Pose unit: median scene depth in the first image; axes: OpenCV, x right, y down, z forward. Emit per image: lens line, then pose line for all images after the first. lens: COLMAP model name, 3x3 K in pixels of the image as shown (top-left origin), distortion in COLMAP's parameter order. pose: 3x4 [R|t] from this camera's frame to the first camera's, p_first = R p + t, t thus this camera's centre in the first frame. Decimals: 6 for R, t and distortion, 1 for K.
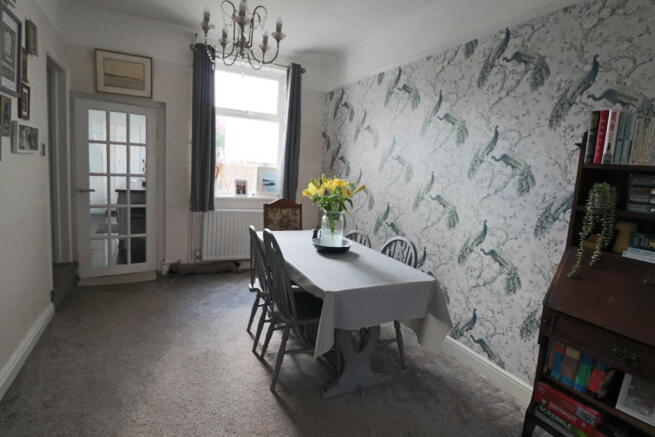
lens RADIAL K [[337.6, 0, 322.4], [0, 337.6, 207.3], [0, 0, 1]] dist [0.001222, -0.015317]
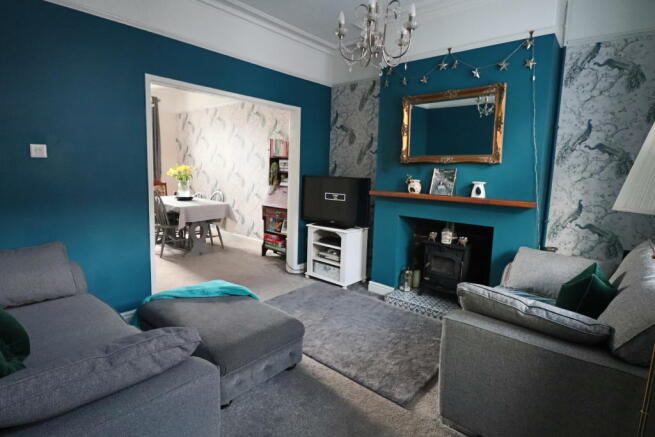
lens RADIAL K [[337.6, 0, 322.4], [0, 337.6, 207.3], [0, 0, 1]] dist [0.001222, -0.015317]
pose [[0.923713, -0.082473, 0.374102, 0.030537], [0.074578, 0.996581, 0.035558, 0.163727], [-0.375755, -0.004946, 0.926706, -1.286393]]
